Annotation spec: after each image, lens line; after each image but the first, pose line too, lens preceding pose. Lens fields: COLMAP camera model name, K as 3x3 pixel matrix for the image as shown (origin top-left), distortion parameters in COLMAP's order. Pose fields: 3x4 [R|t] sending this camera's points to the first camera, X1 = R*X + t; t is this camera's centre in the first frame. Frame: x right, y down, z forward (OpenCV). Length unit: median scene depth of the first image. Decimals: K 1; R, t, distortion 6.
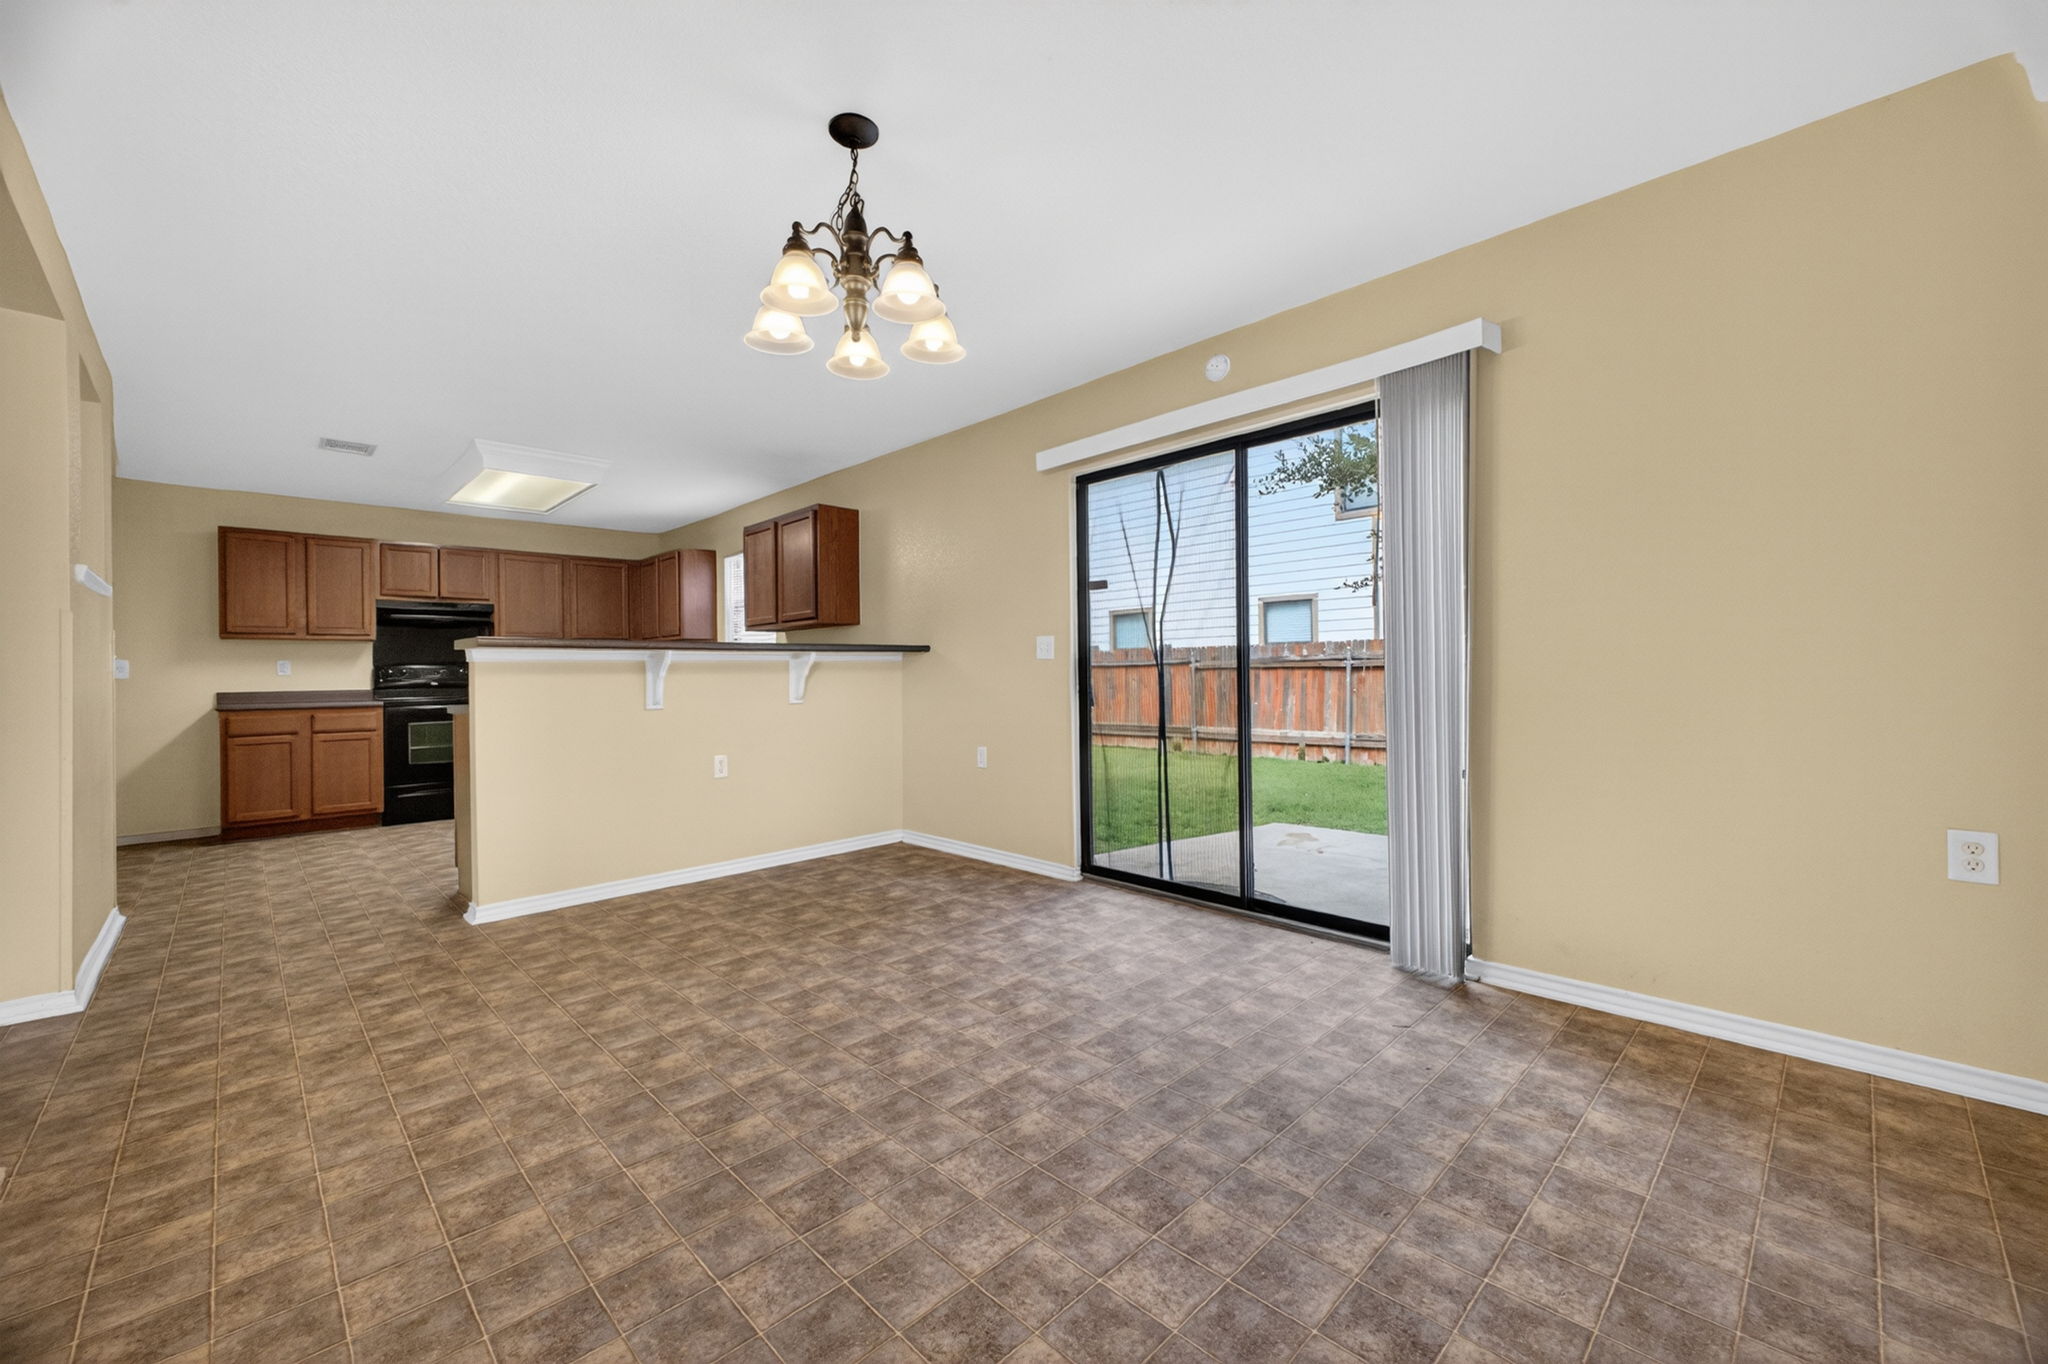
lens RADIAL K [[772.0, 0, 1023.6], [0, 772.0, 720.4], [0, 0, 1]] dist [-0.006757, 0.000050]
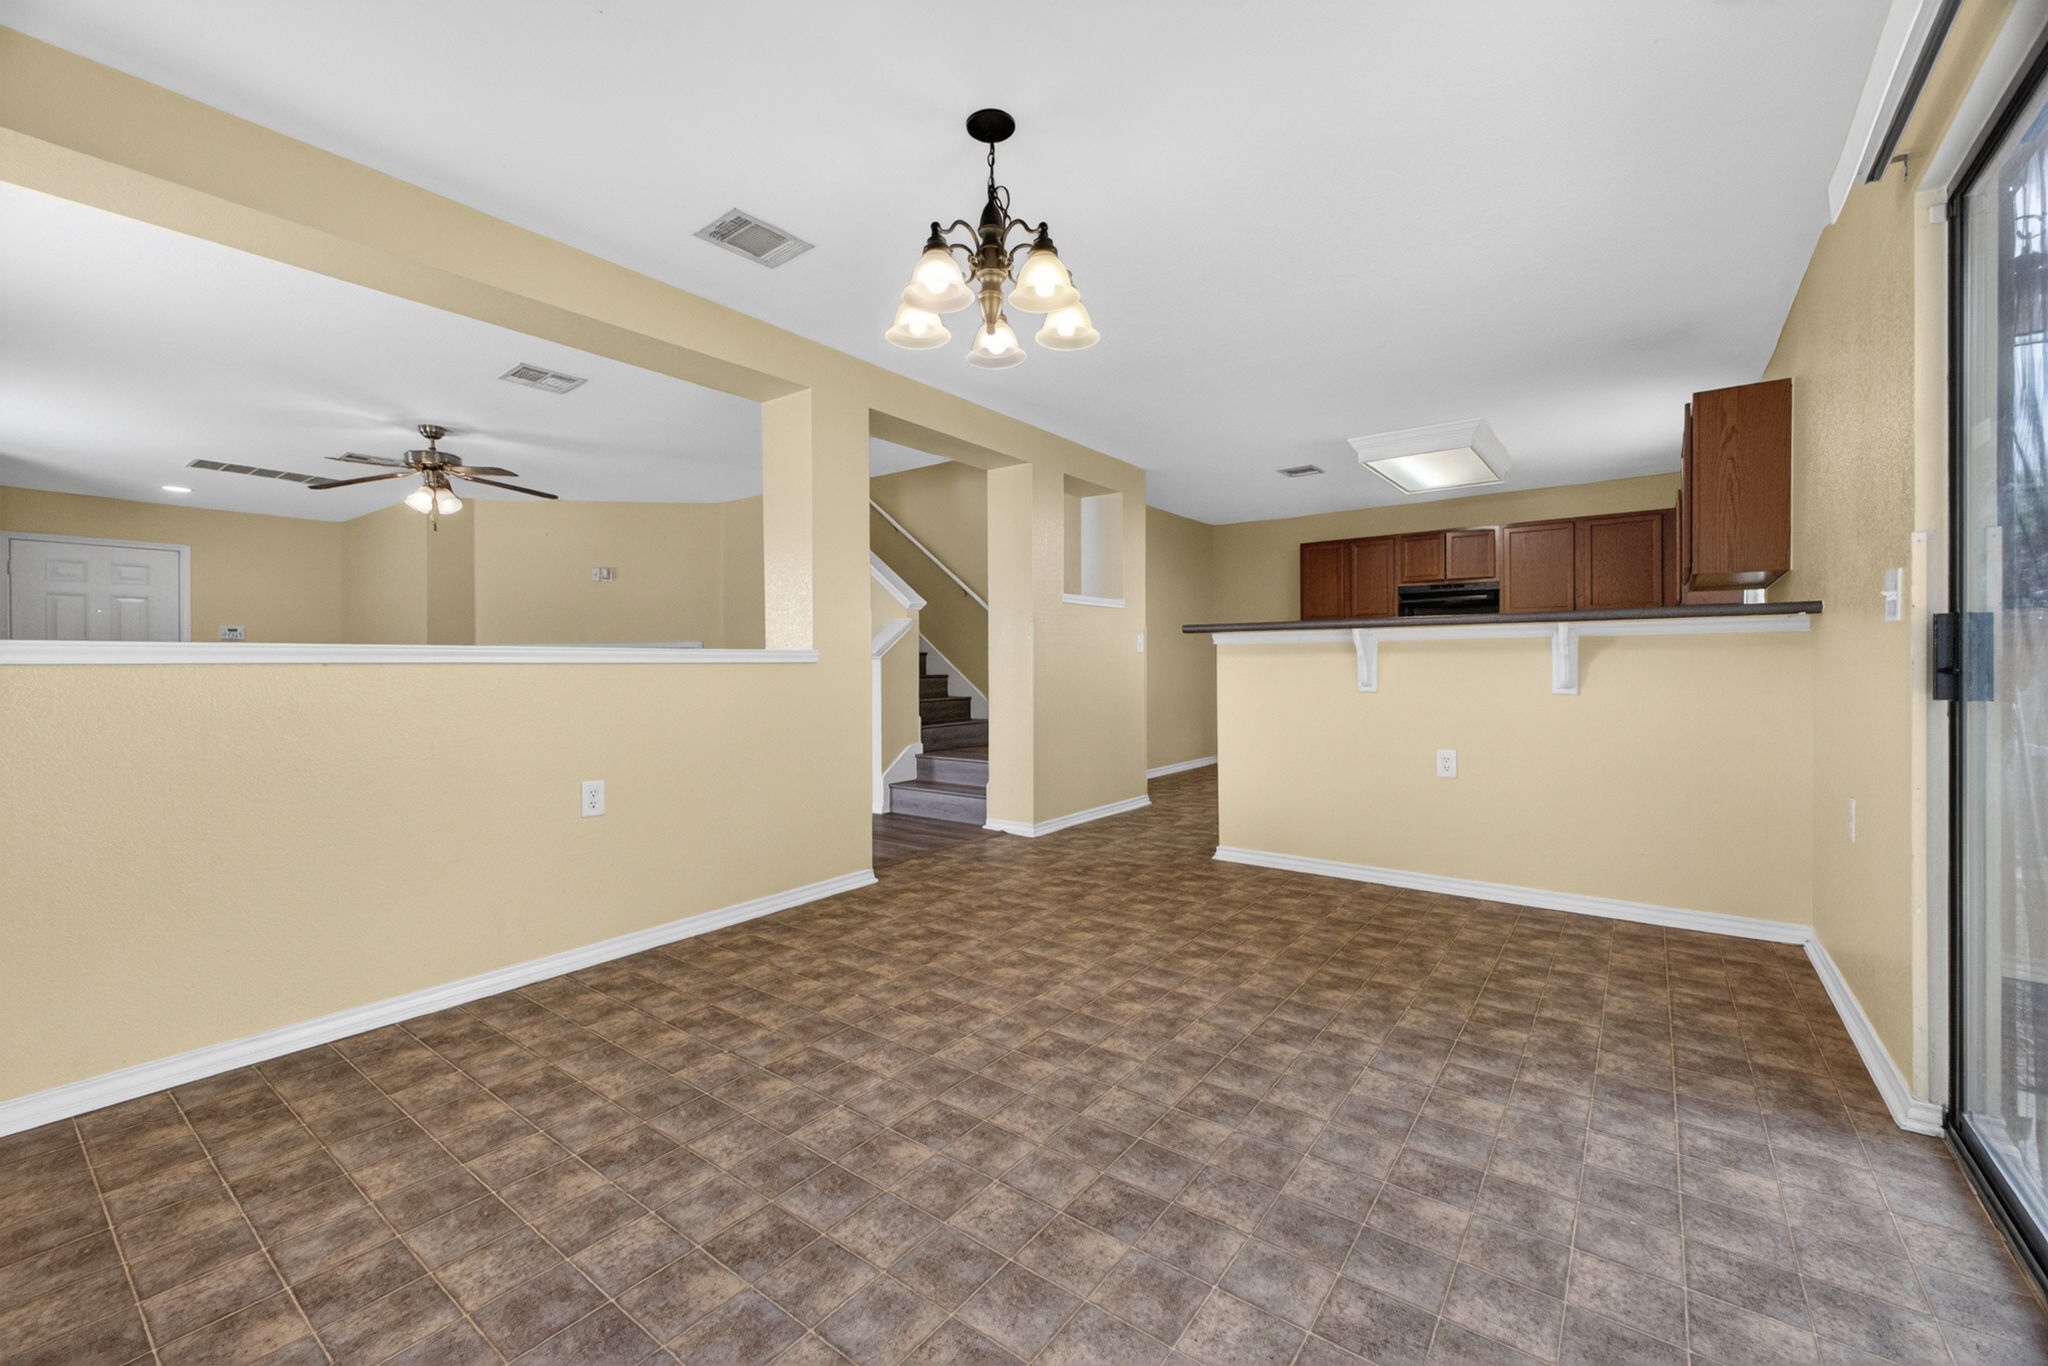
lens RADIAL K [[842.3, 0, 1023.6], [0, 842.3, 672.0], [0, 0, 1]] dist [0.023775, -0.011707]
pose [[0.155640, 0.029600, -0.987370, 0.658351], [-0.049958, 0.998508, 0.022059, -0.044302], [0.986550, 0.045893, 0.156887, 0.629599]]
